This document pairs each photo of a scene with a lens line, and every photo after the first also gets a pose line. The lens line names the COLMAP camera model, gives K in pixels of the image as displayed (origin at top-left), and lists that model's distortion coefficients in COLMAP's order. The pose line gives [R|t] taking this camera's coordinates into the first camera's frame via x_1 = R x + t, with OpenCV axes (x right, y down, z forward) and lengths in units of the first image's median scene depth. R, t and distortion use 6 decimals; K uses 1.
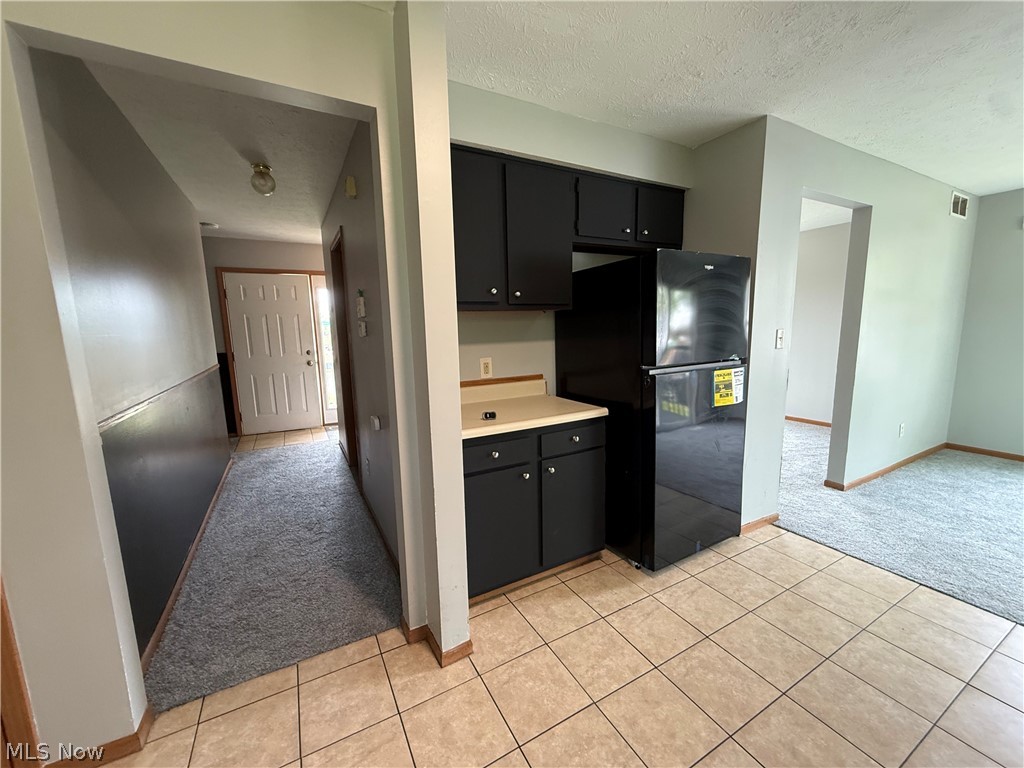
lens RADIAL K [[405.2, 0, 512.0], [0, 405.2, 384.0], [0, 0, 1]] dist [-0.000561, -0.000217]
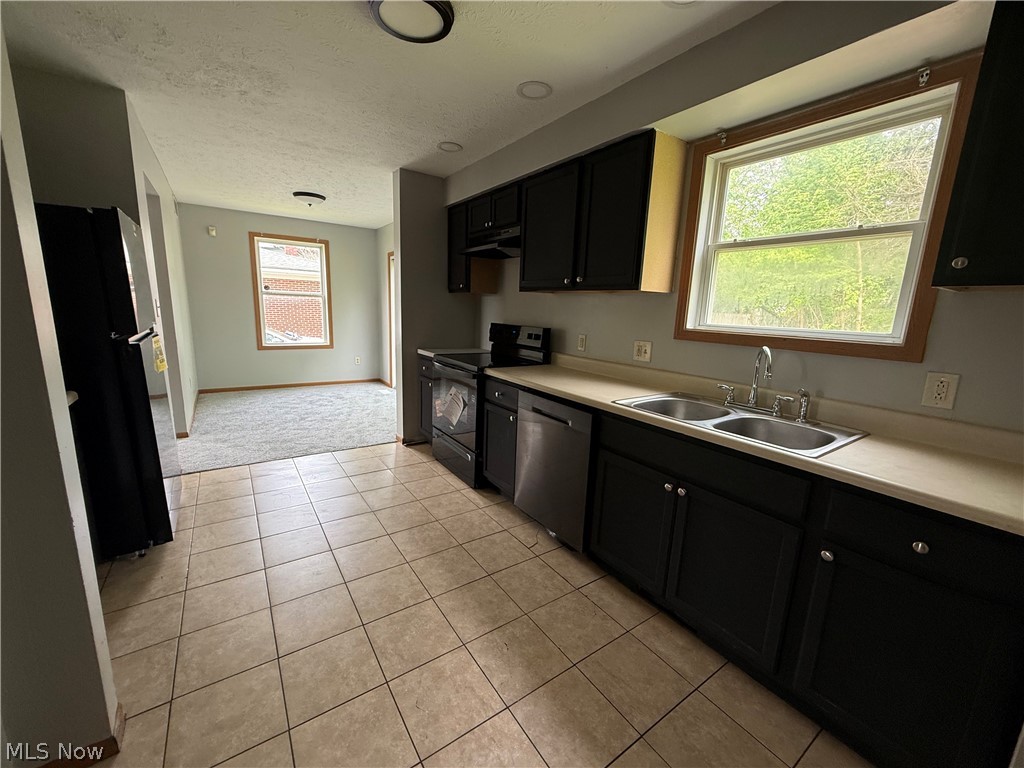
lens RADIAL K [[405.2, 0, 512.0], [0, 405.2, 384.0], [0, 0, 1]] dist [-0.000561, -0.000217]
pose [[-0.111506, -0.169947, 0.979124, -0.620163], [0.108705, 0.977270, 0.182005, -0.004561], [-0.987800, 0.126730, -0.090498, 0.204268]]
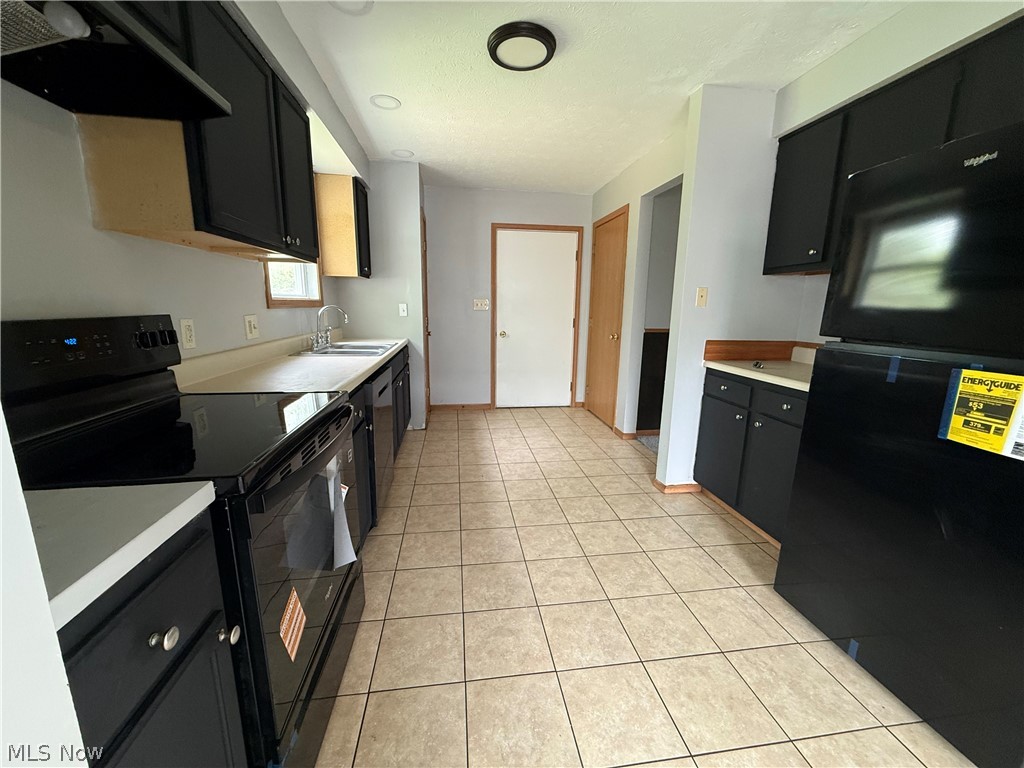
lens RADIAL K [[405.2, 0, 512.0], [0, 405.2, 384.0], [0, 0, 1]] dist [-0.000561, -0.000217]
pose [[-0.350868, 0.196656, -0.915543, 1.141278], [-0.146052, 0.954242, 0.260941, -0.062515], [0.924965, 0.225273, -0.306091, 0.637146]]
